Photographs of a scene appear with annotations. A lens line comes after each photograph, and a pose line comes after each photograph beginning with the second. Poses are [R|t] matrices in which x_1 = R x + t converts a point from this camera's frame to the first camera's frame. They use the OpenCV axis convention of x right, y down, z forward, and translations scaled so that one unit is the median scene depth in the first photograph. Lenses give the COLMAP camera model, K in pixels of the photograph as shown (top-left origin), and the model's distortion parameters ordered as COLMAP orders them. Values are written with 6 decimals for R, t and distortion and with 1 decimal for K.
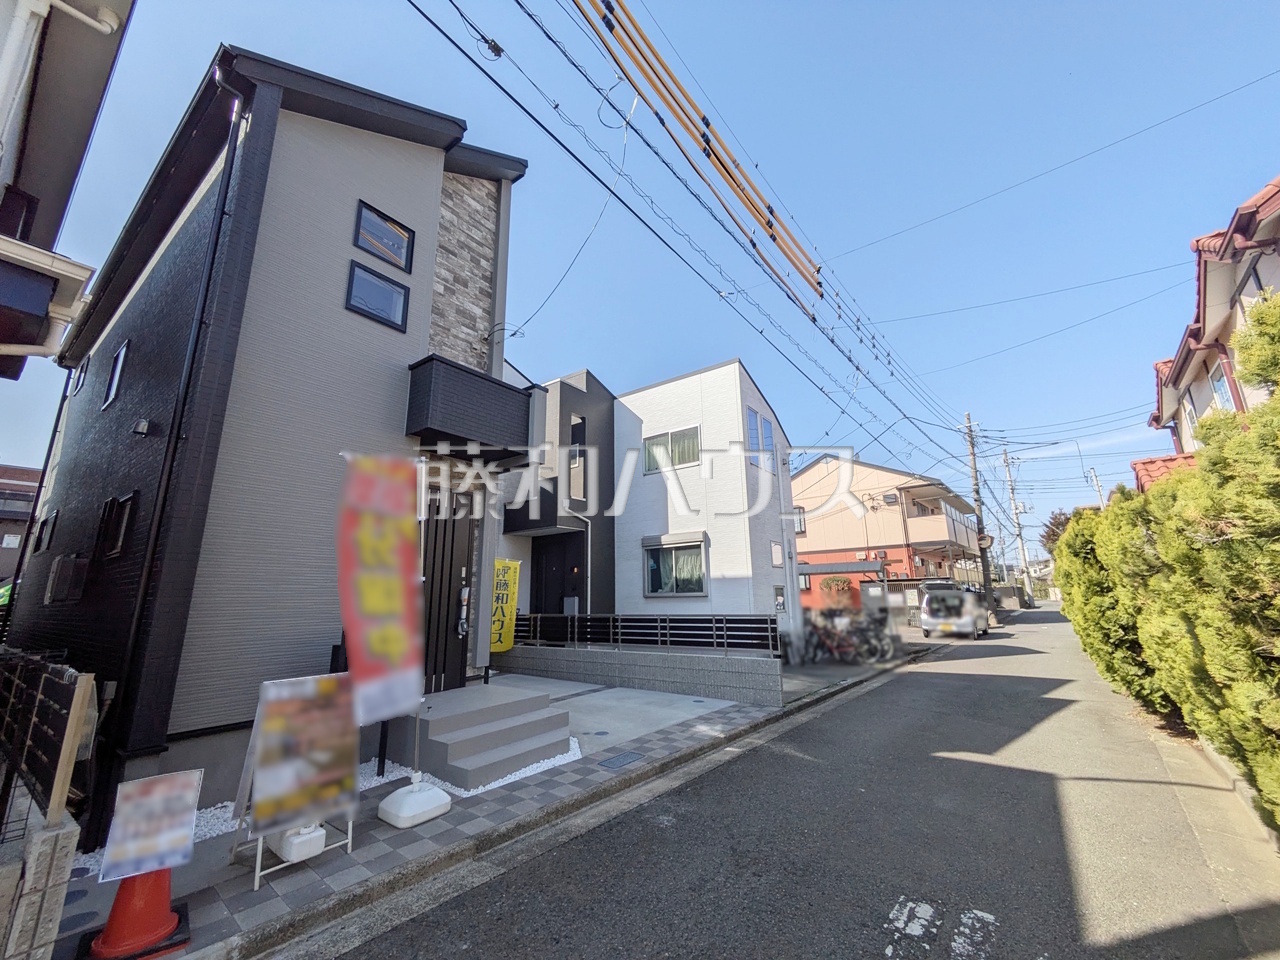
lens RADIAL K [[502.8, 0, 645.3], [0, 502.8, 482.3], [0, 0, 1]] dist [0.000864, 0.000550]
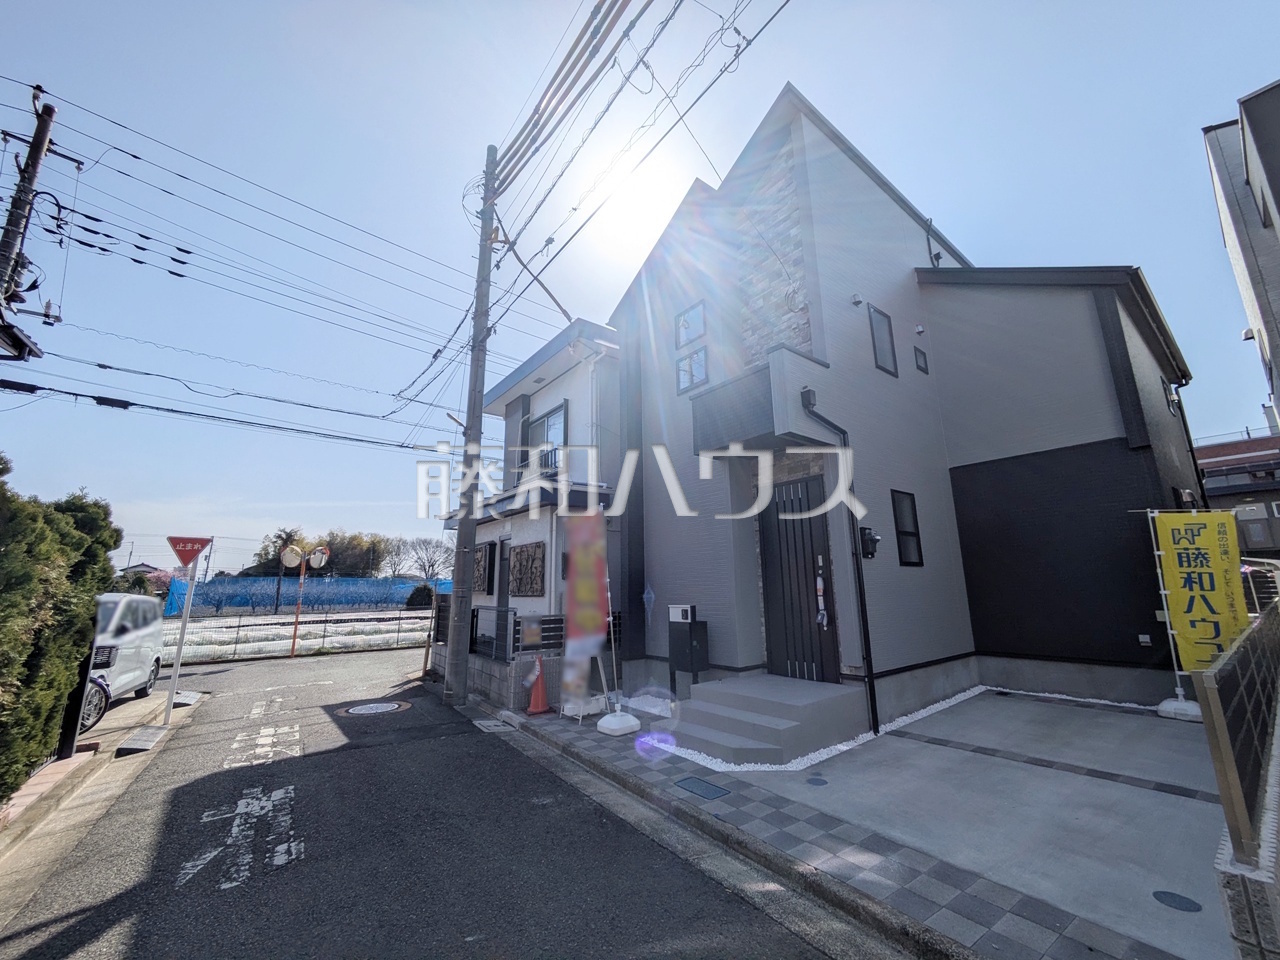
lens RADIAL K [[504.4, 0, 642.6], [0, 504.4, 480.7], [0, 0, 1]] dist [-0.001051, 0.000647]
pose [[-0.268531, -0.181351, -0.946046, 0.946210], [0.236424, 0.939669, -0.247236, 0.280096], [0.933807, -0.290059, -0.209455, 1.347941]]
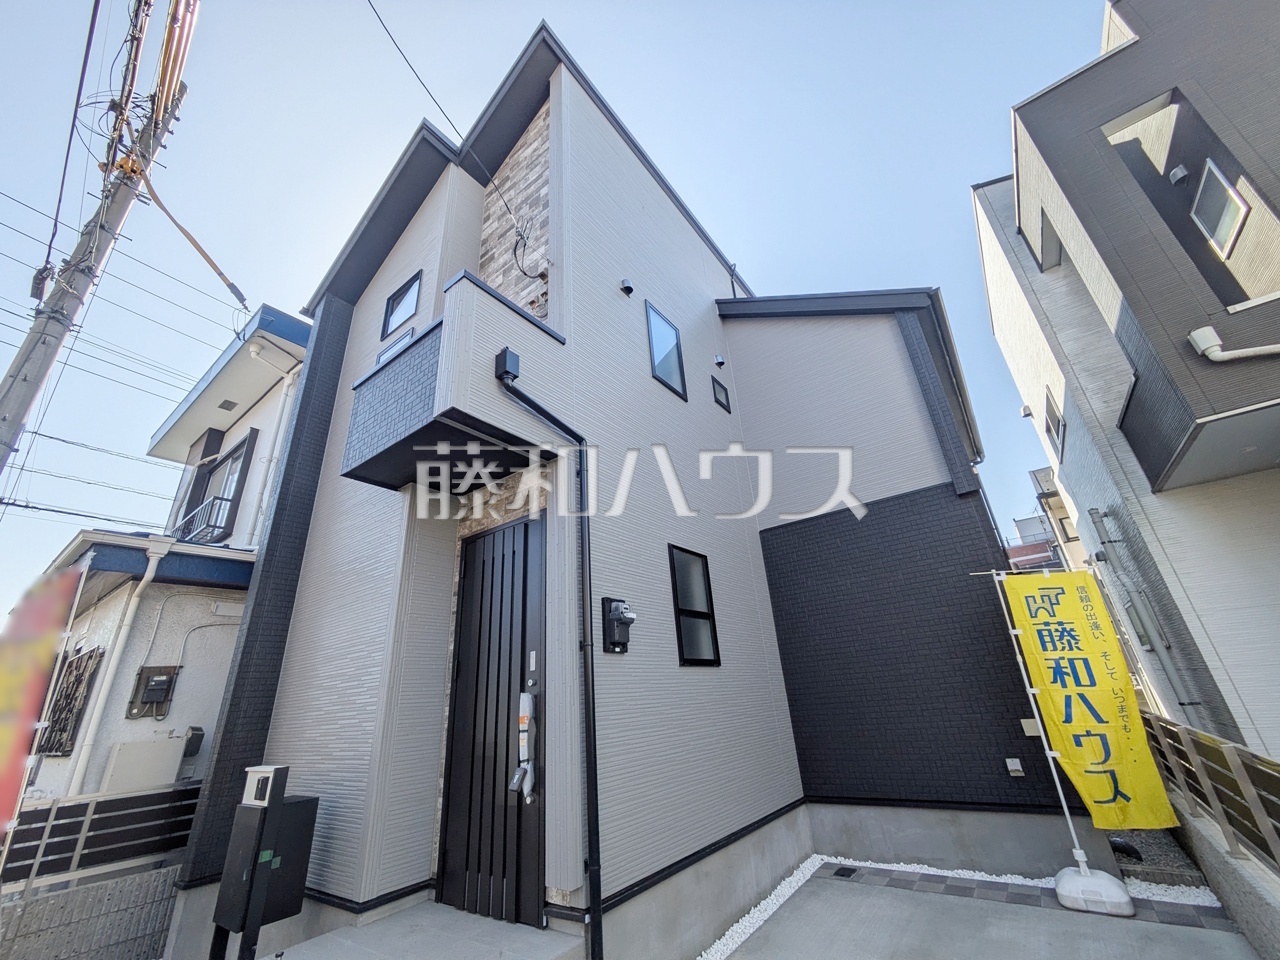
lens RADIAL K [[507.2, 0, 639.0], [0, 507.2, 478.3], [0, 0, 1]] dist [-0.005190, 0.003841]
pose [[-0.017759, -0.383042, -0.923560, 0.278361], [0.291451, 0.881608, -0.371247, 0.346056], [0.956421, -0.275766, 0.095982, 1.603361]]
